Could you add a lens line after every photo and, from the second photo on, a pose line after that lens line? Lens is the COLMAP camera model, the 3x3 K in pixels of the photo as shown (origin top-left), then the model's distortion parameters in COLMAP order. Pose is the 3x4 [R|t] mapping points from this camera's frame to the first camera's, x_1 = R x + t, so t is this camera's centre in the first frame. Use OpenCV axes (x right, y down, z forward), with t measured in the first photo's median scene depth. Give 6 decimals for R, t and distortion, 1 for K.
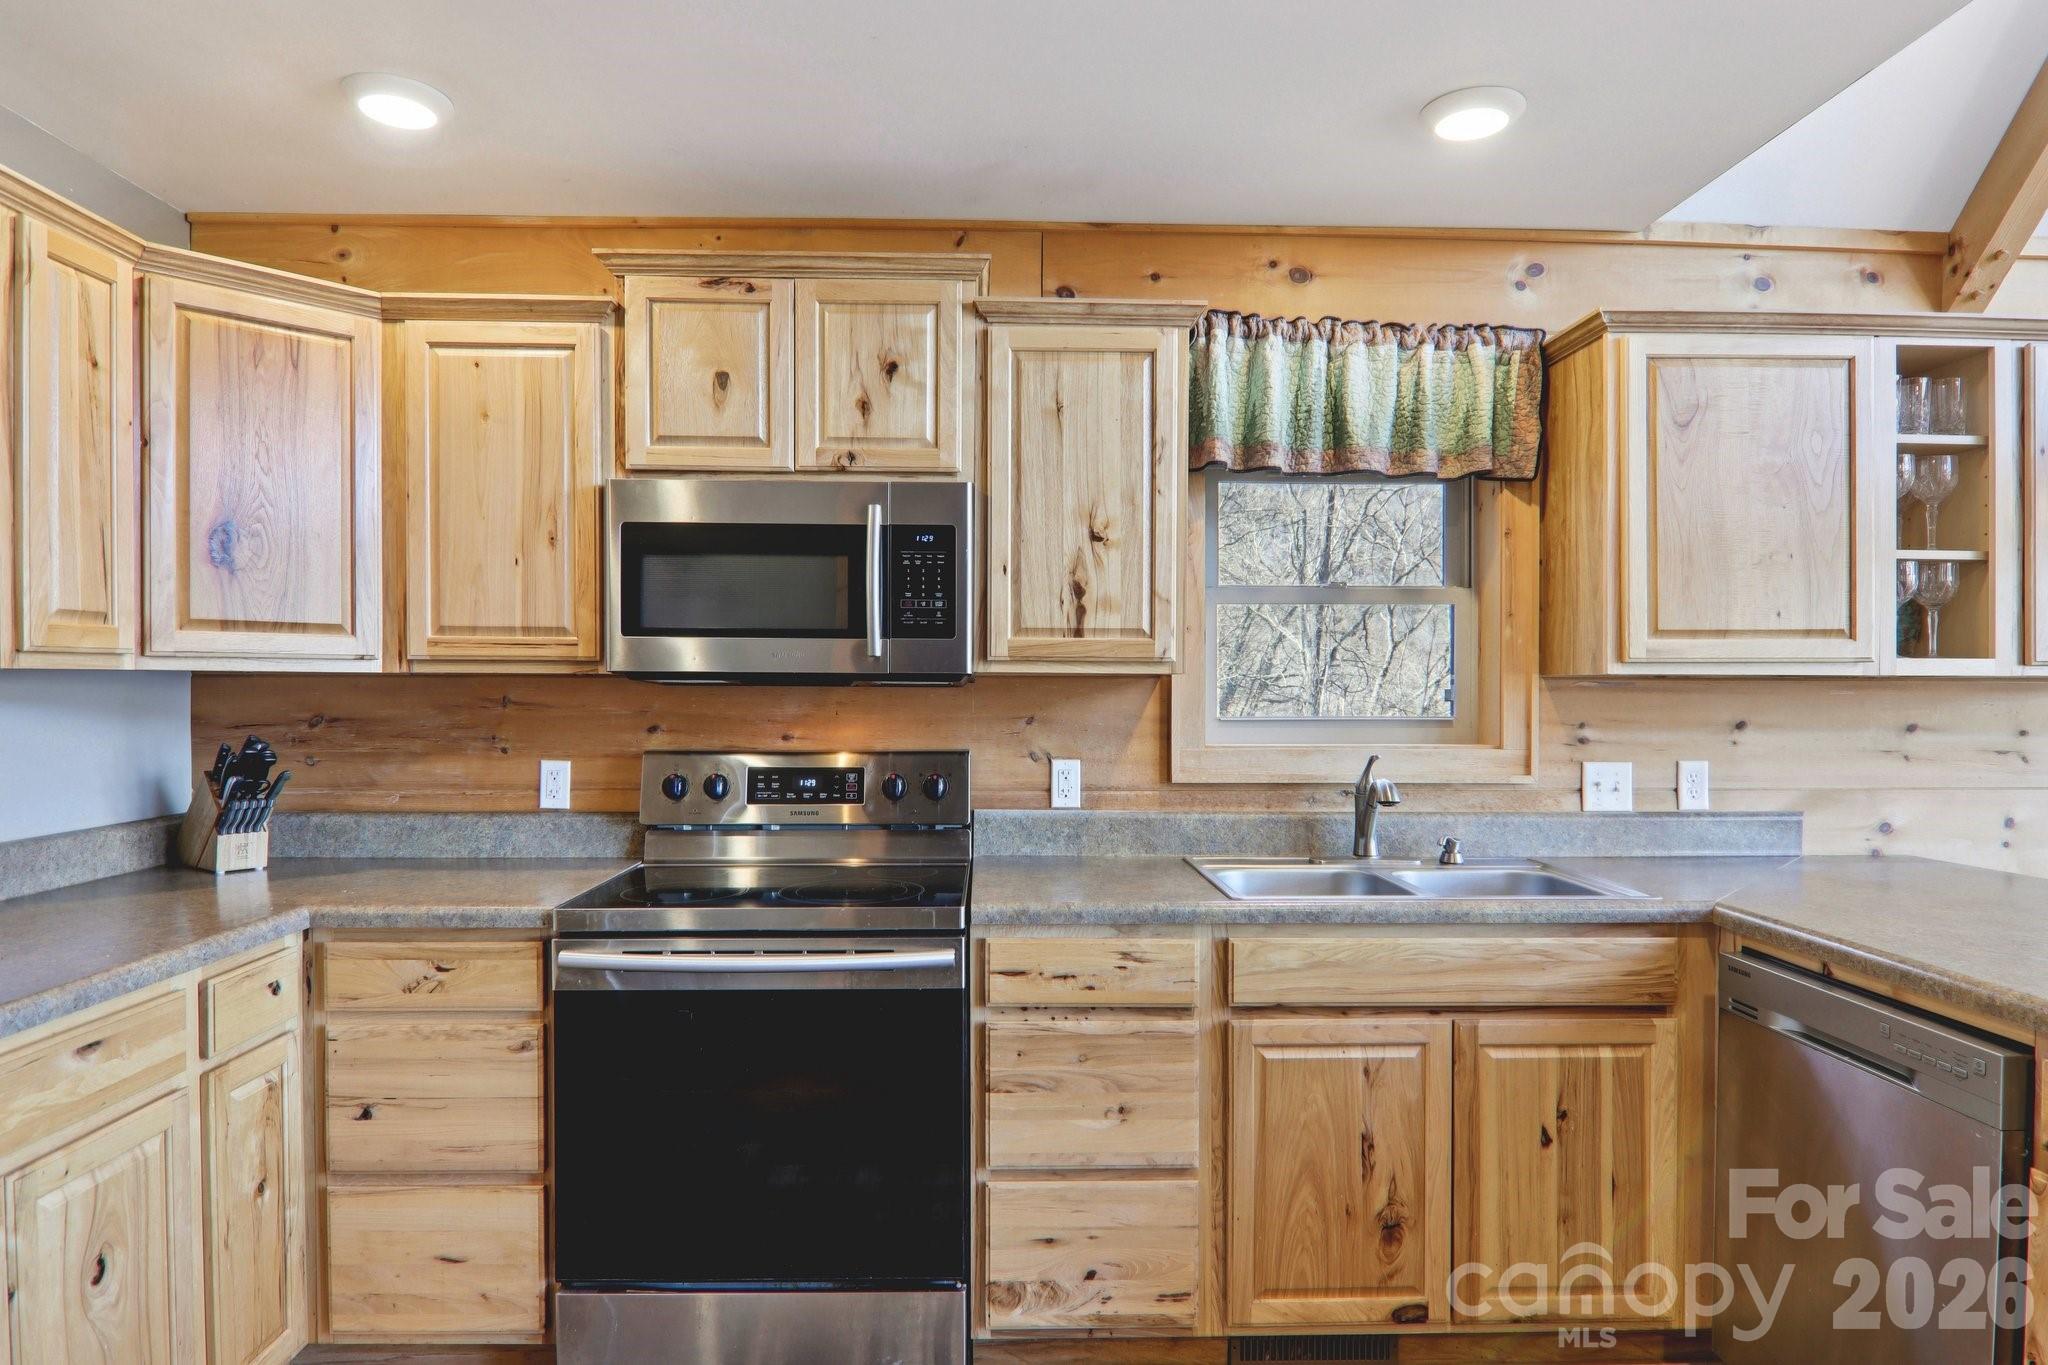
lens RADIAL K [[1167.0, 0, 991.4], [0, 1167.0, 693.7], [0, 0, 1]] dist [0.014214, -0.023492]
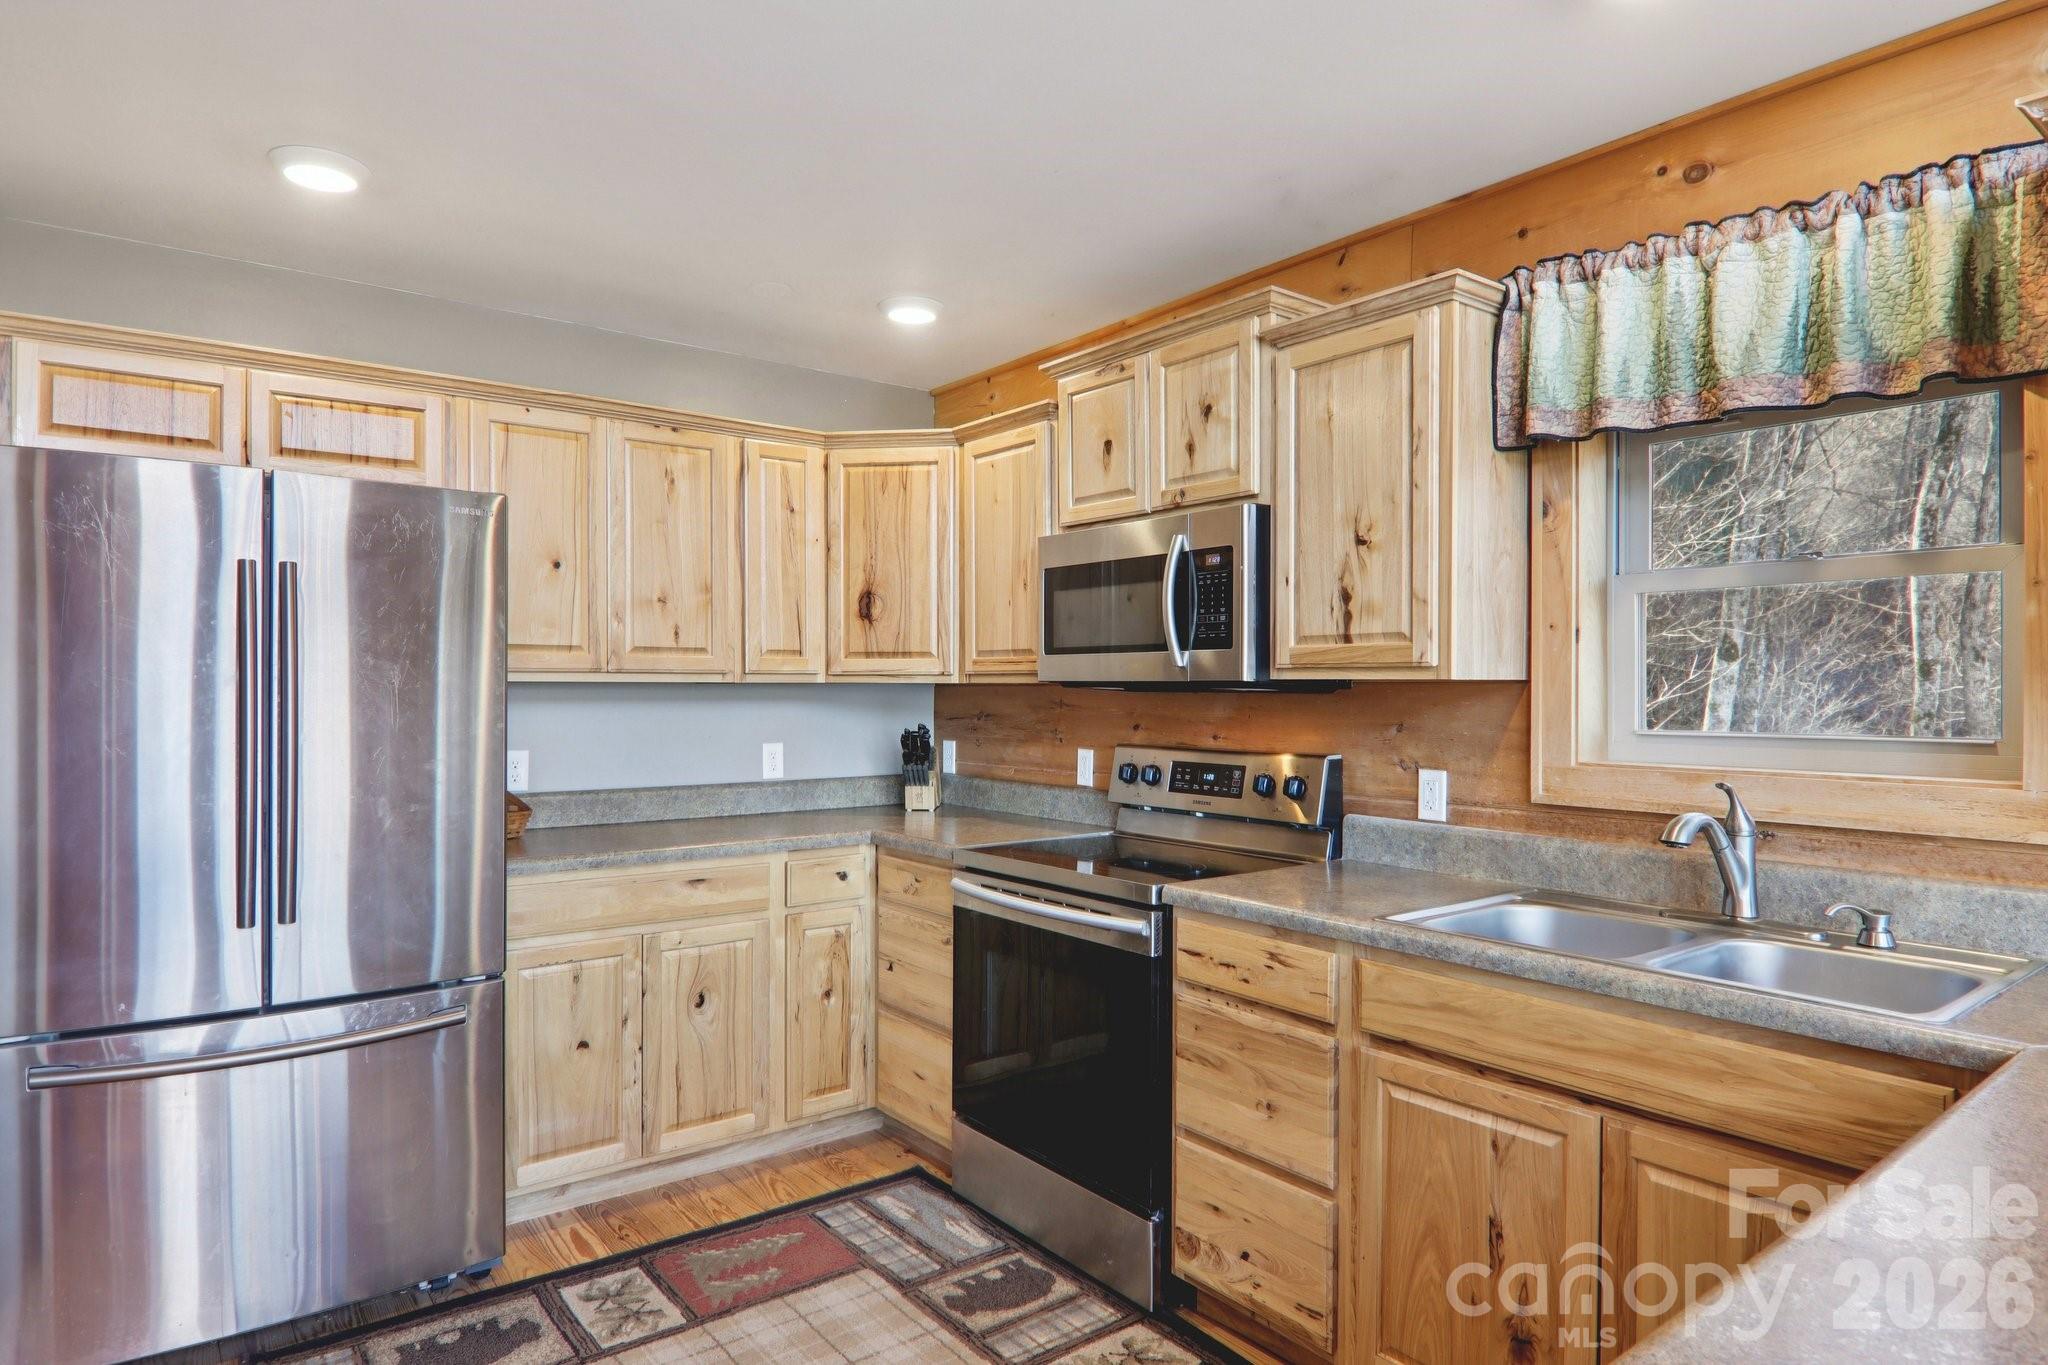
lens RADIAL K [[1130.7, 0, 1032.3], [0, 1130.7, 697.9], [0, 0, 1]] dist [0.017057, -0.020014]
pose [[0.609344, 0.004234, -0.792895, 0.673286], [-0.006639, 0.999978, 0.000238, -0.000422], [0.792879, 0.005119, 0.609358, 0.200253]]
